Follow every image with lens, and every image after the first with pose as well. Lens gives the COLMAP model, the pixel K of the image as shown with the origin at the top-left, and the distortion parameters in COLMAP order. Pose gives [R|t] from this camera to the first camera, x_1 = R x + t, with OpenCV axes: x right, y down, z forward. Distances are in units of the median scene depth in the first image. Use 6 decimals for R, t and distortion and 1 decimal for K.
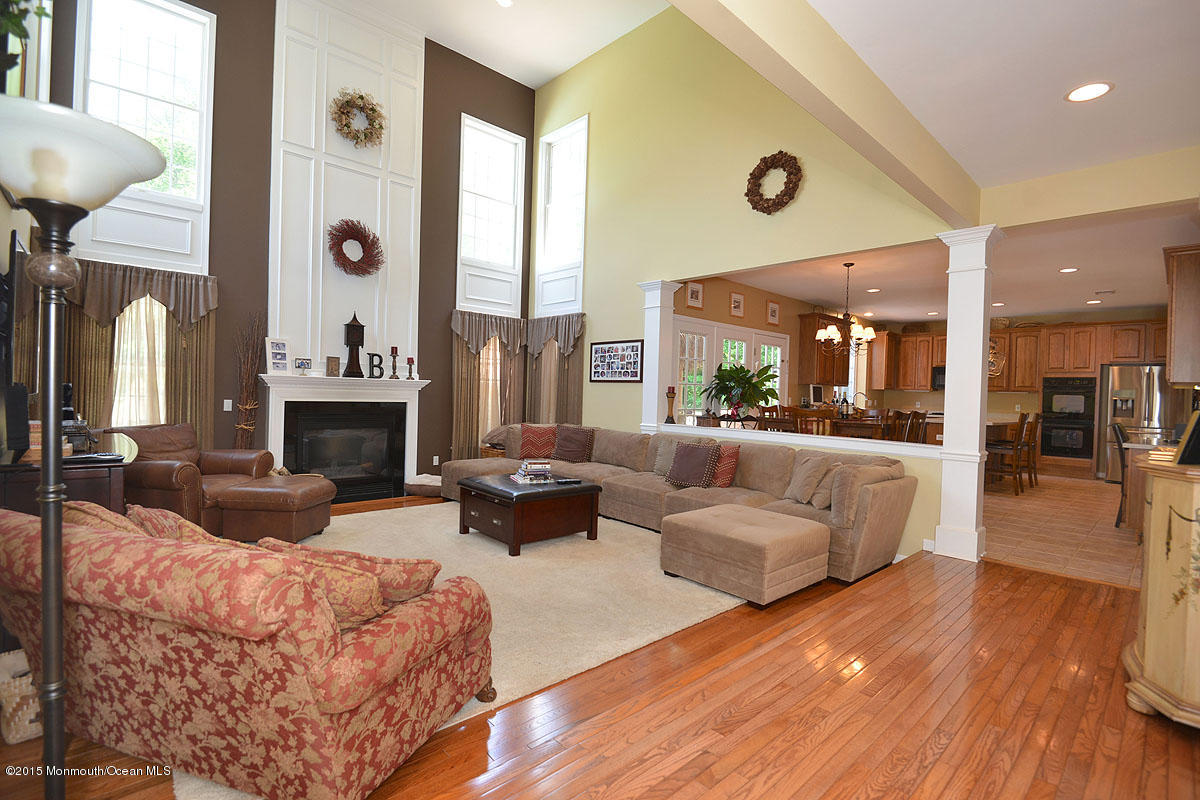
lens RADIAL K [[561.3, 0, 584.7], [0, 561.3, 411.3], [0, 0, 1]] dist [0.003387, -0.011927]
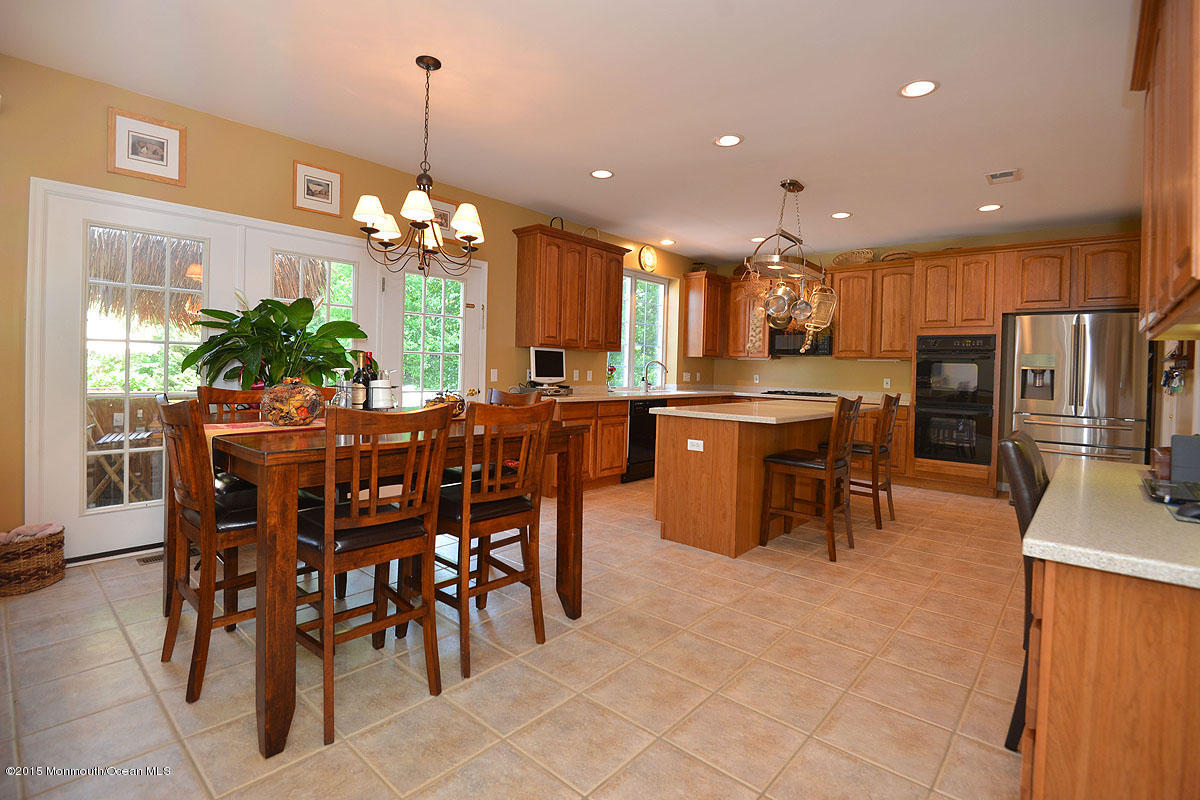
lens RADIAL K [[561.3, 0, 565.3], [0, 561.3, 383.8], [0, 0, 1]] dist [0.003387, -0.011927]
pose [[0.997821, -0.007362, 0.065573, 0.387268], [0.007305, 0.999973, 0.001102, -0.009513], [-0.065579, -0.000621, 0.997847, 0.398375]]
